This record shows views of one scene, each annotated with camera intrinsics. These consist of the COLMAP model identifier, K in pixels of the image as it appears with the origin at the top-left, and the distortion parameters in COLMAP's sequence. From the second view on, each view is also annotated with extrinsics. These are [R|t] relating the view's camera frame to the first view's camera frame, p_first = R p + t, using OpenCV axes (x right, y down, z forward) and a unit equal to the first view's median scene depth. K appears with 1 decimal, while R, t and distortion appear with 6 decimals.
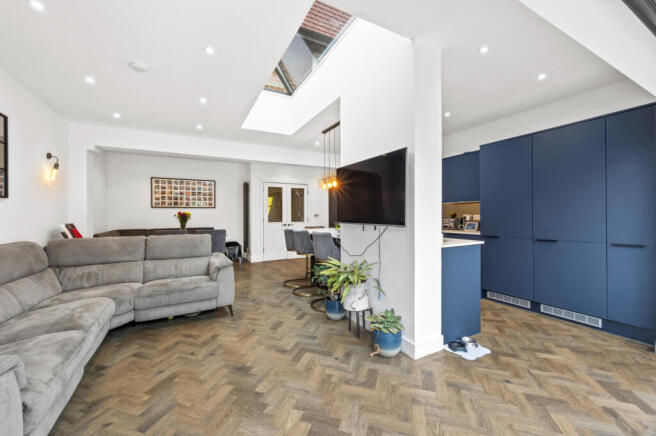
lens RADIAL K [[261.6, 0, 329.9], [0, 261.6, 217.3], [0, 0, 1]] dist [-0.002214, -0.000465]
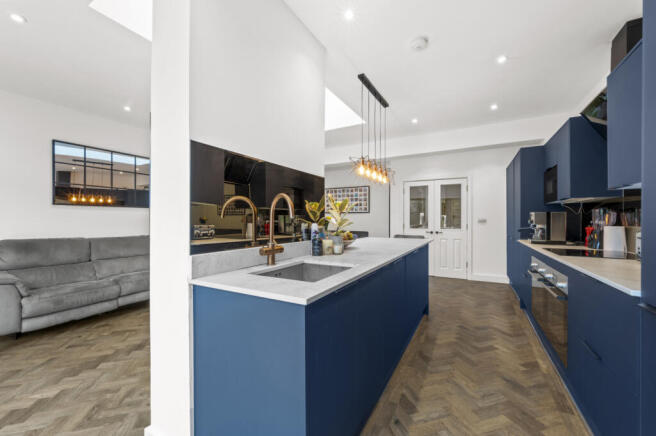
lens RADIAL K [[261.6, 0, 330.0], [0, 261.6, 218.4], [0, 0, 1]] dist [-0.002214, -0.000465]
pose [[0.543385, -0.002301, -0.839481, 0.346490], [-0.015445, 0.999800, -0.012737, 0.002096], [0.839342, 0.019887, 0.543240, 0.332643]]
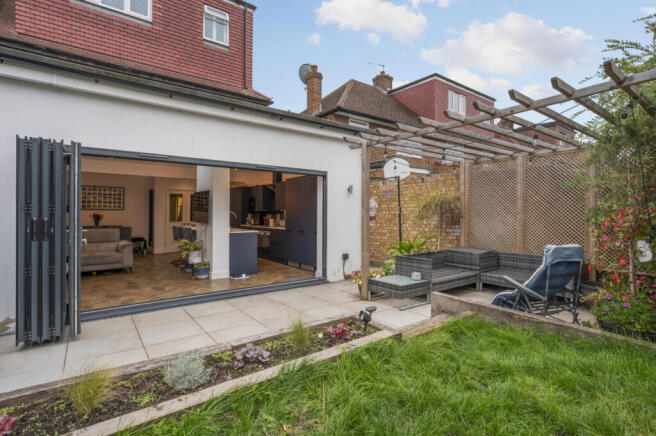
lens RADIAL K [[319.4, 0, 327.3], [0, 319.4, 215.4], [0, 0, 1]] dist [-0.001487, -0.000135]
pose [[0.989372, 0.007505, 0.145210, 0.297183], [-0.006985, 0.999967, -0.004092, -0.010260], [-0.145236, 0.003034, 0.989392, -0.639198]]
